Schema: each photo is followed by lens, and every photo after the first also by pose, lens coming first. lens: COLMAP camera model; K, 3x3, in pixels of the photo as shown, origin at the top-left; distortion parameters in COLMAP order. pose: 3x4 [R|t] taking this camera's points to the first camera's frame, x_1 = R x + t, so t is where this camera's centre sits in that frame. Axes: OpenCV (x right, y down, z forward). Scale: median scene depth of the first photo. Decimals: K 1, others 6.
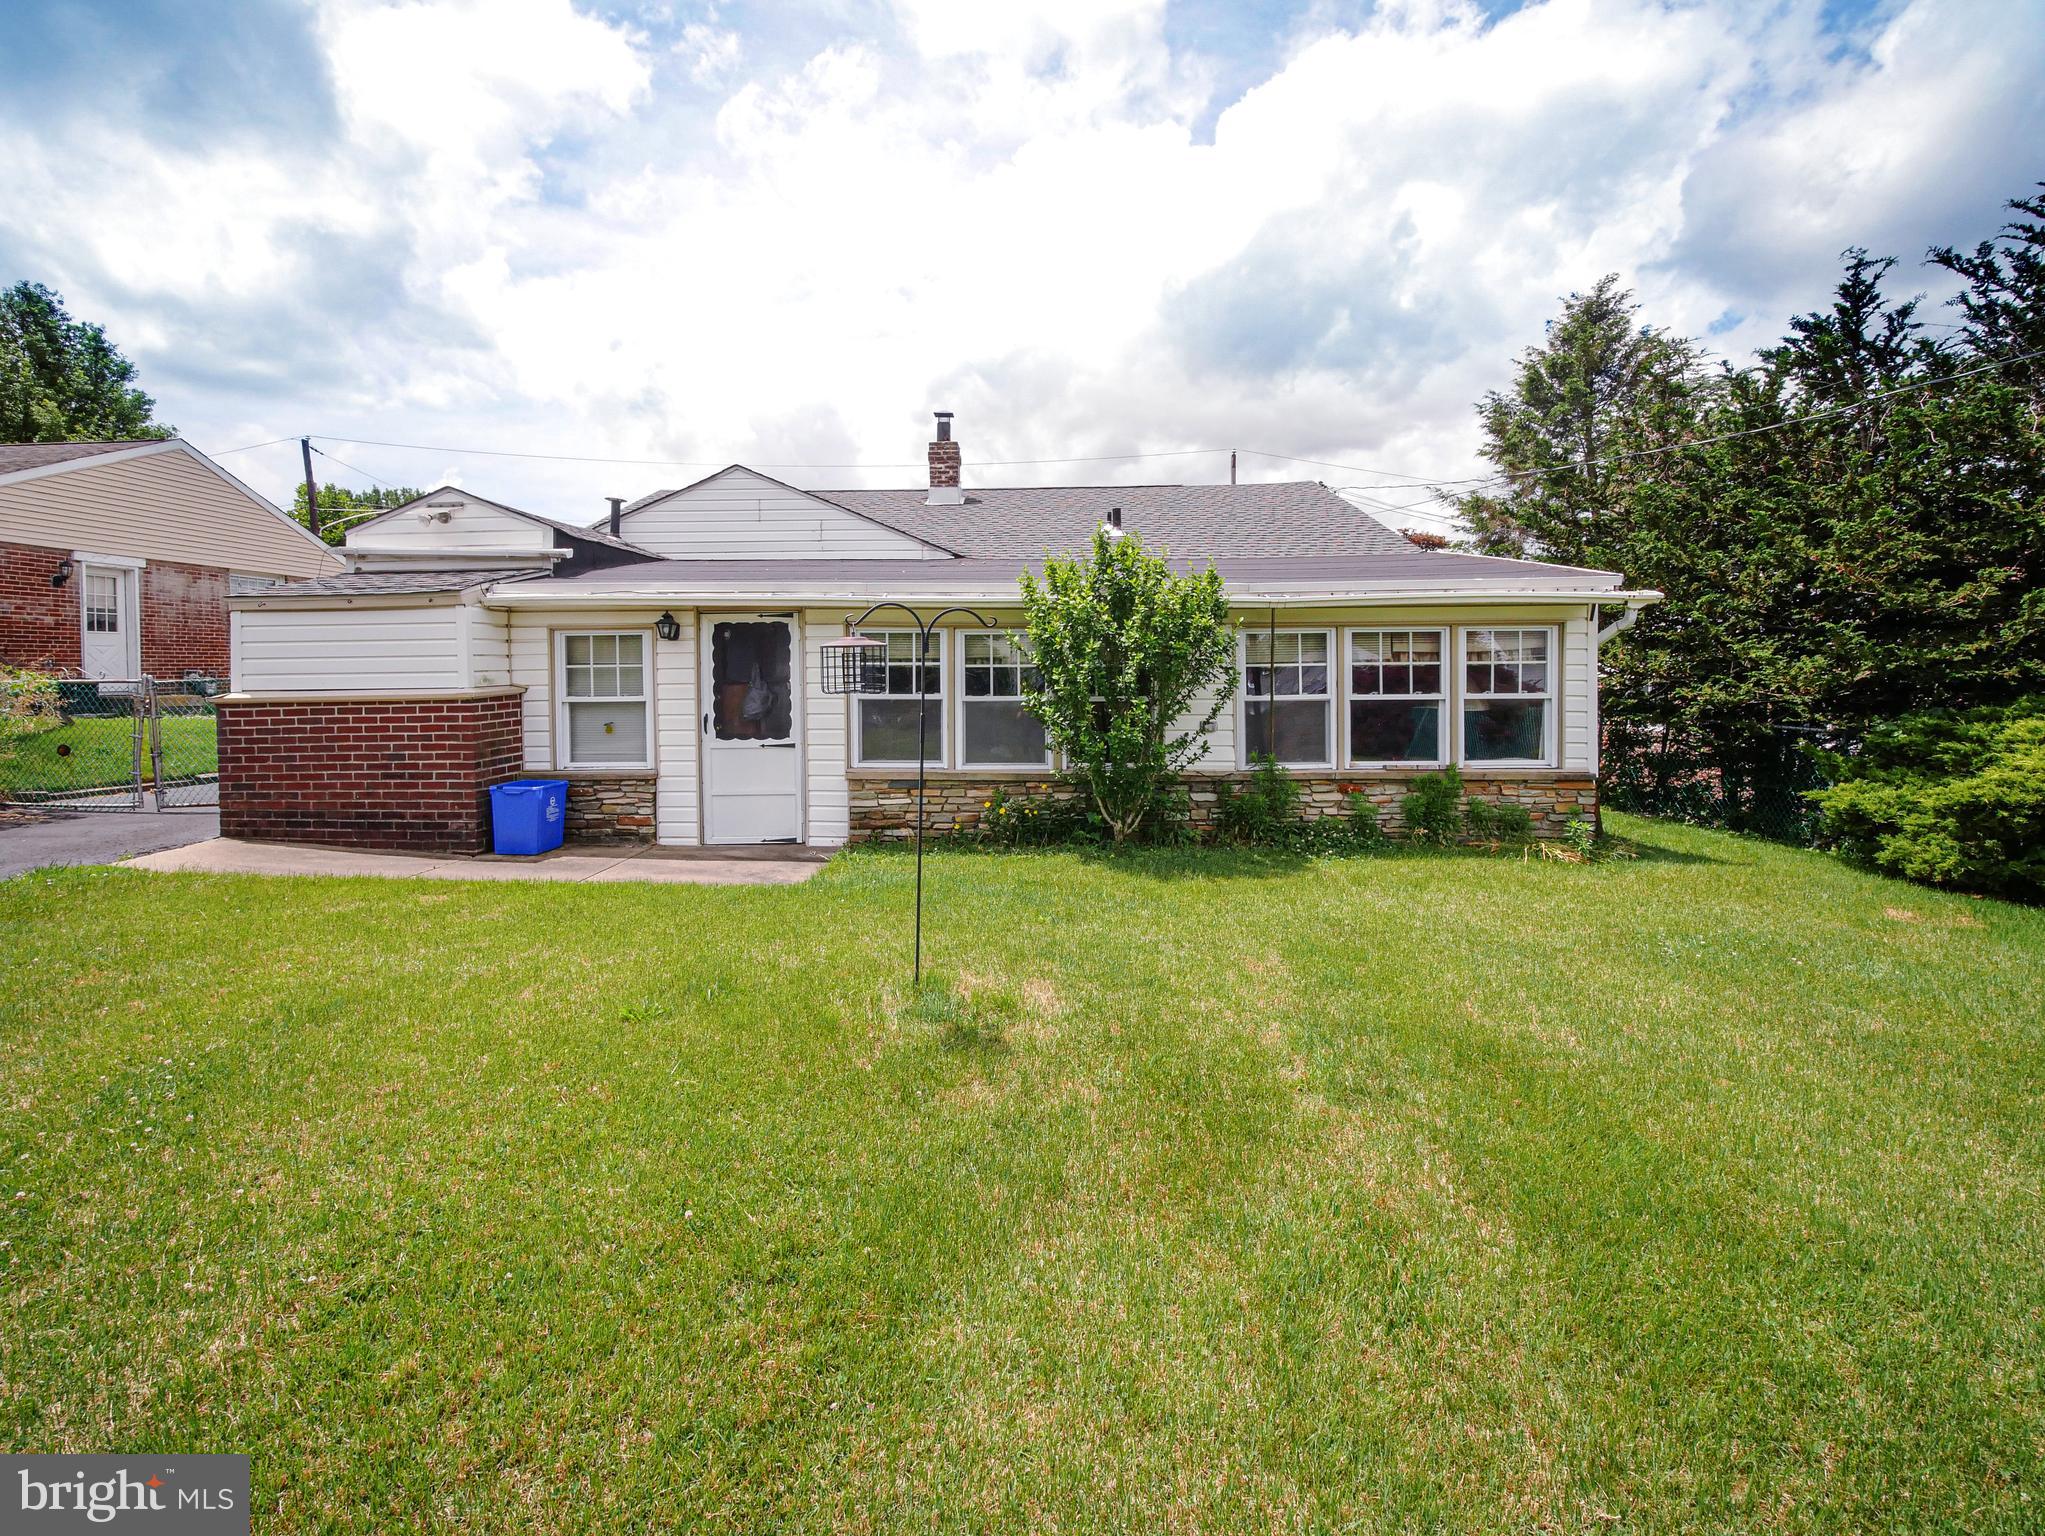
lens RADIAL K [[1012.7, 0, 972.9], [0, 1012.7, 725.6], [0, 0, 1]] dist [-0.019424, 0.000023]
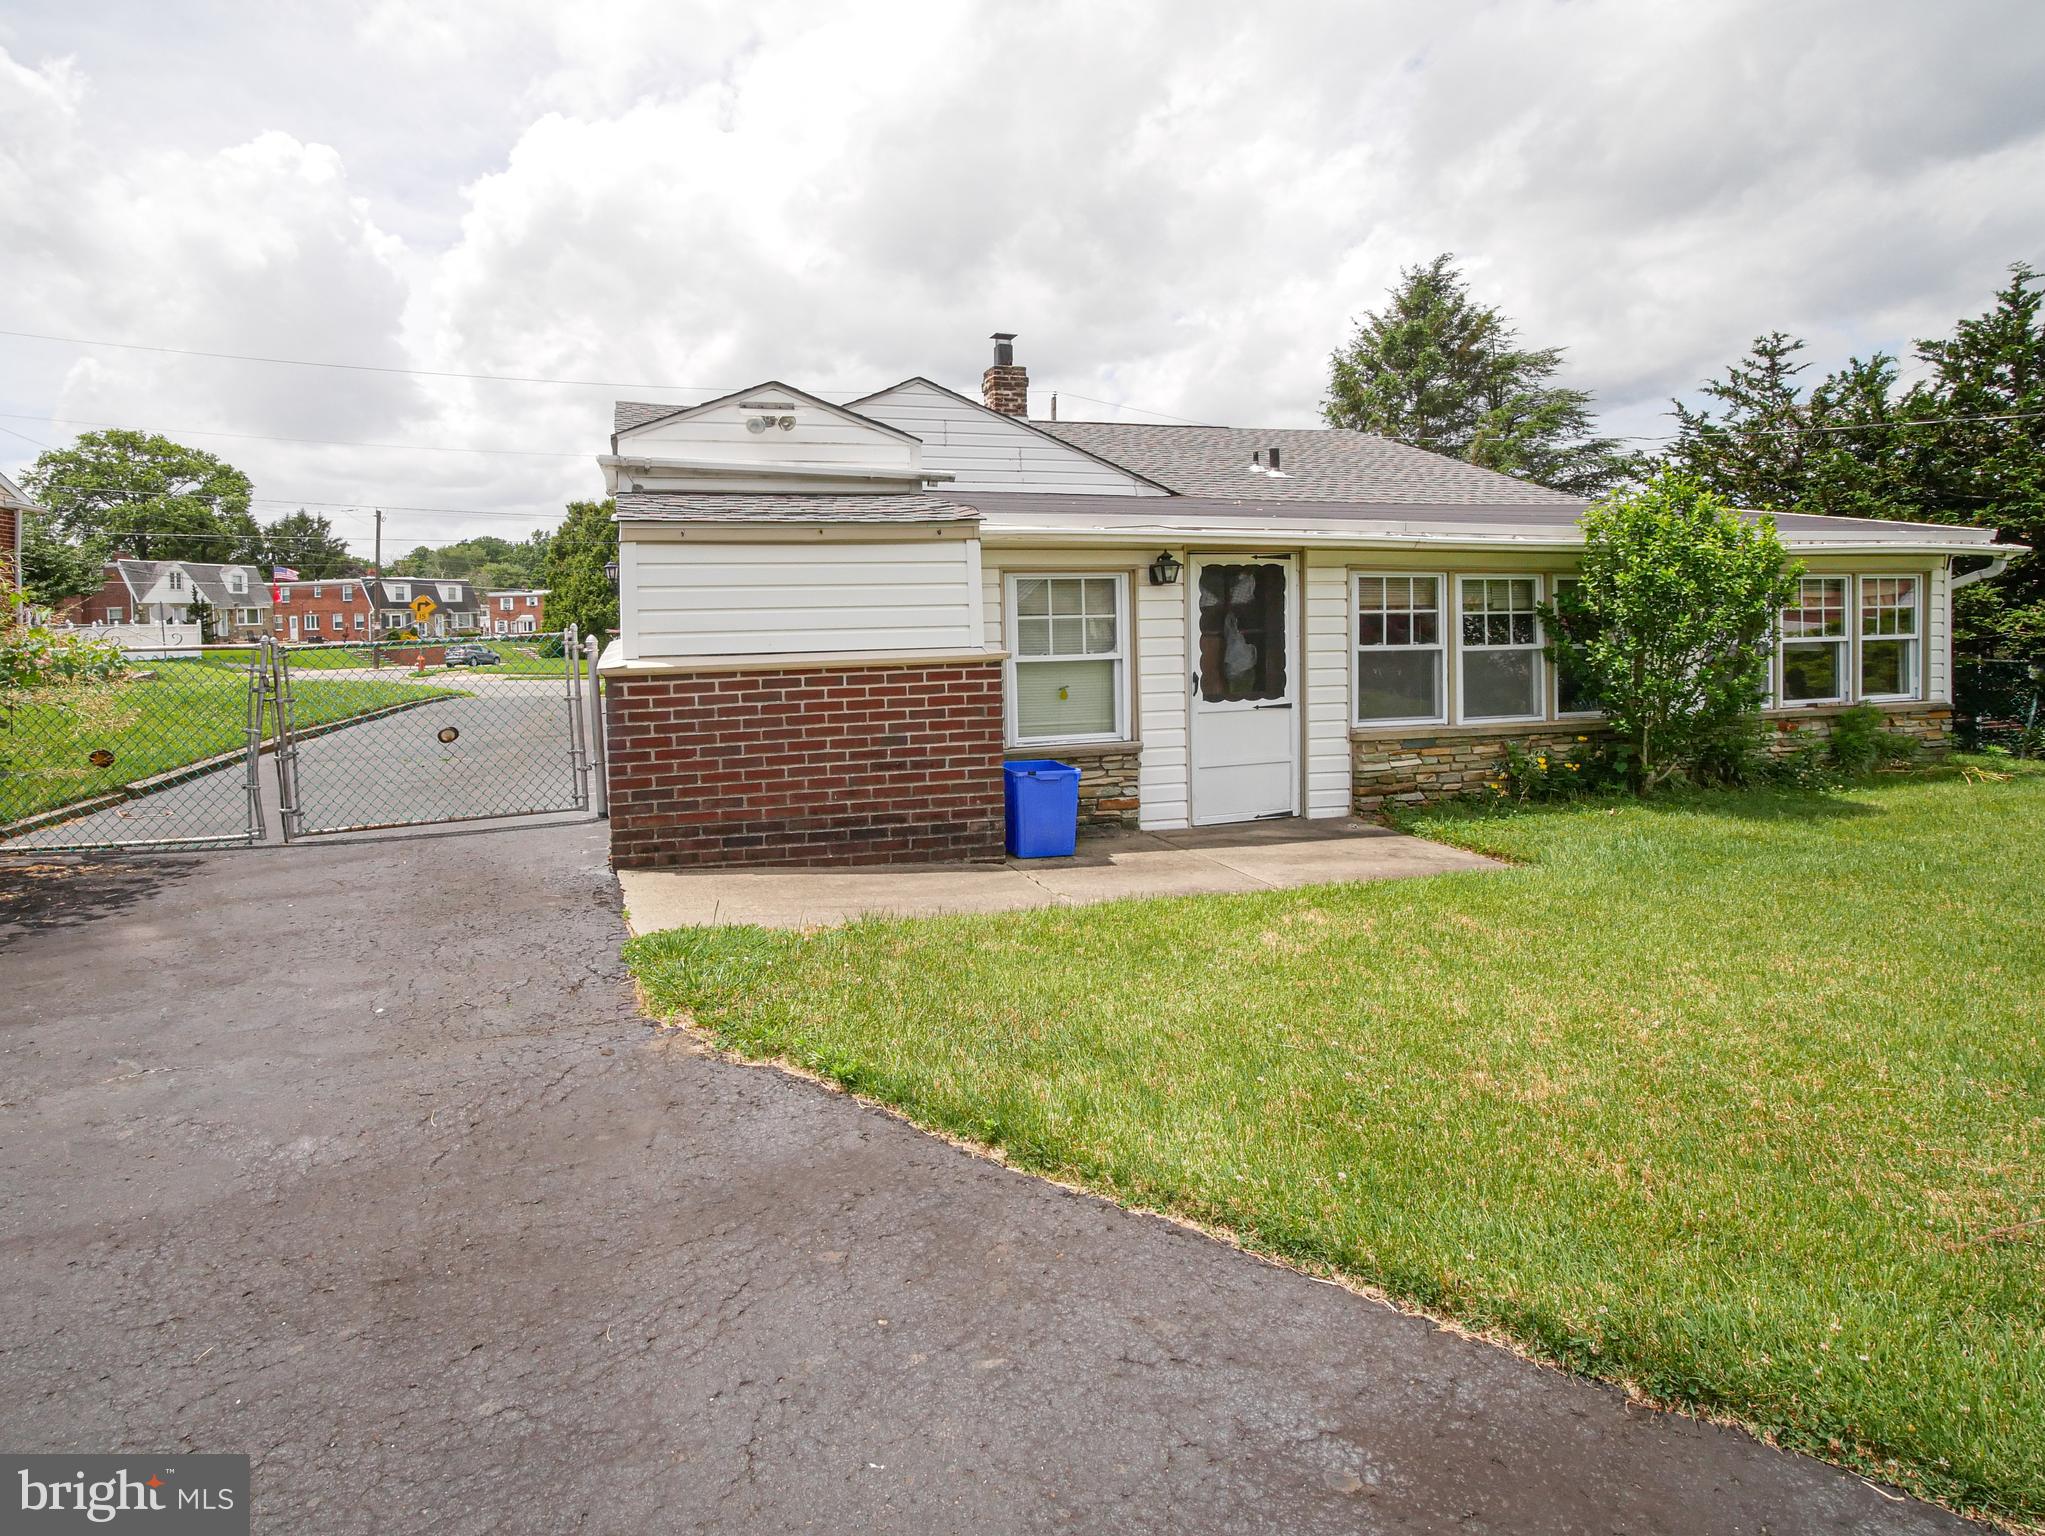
lens RADIAL K [[1049.0, 0, 1291.6], [0, 1049.0, 691.5], [0, 0, 1]] dist [-0.022516, -0.000109]
pose [[0.938133, -0.033391, 0.344661, -0.495697], [0.028072, 0.999397, 0.020411, -0.011381], [-0.345135, -0.009473, 0.938505, 0.149393]]
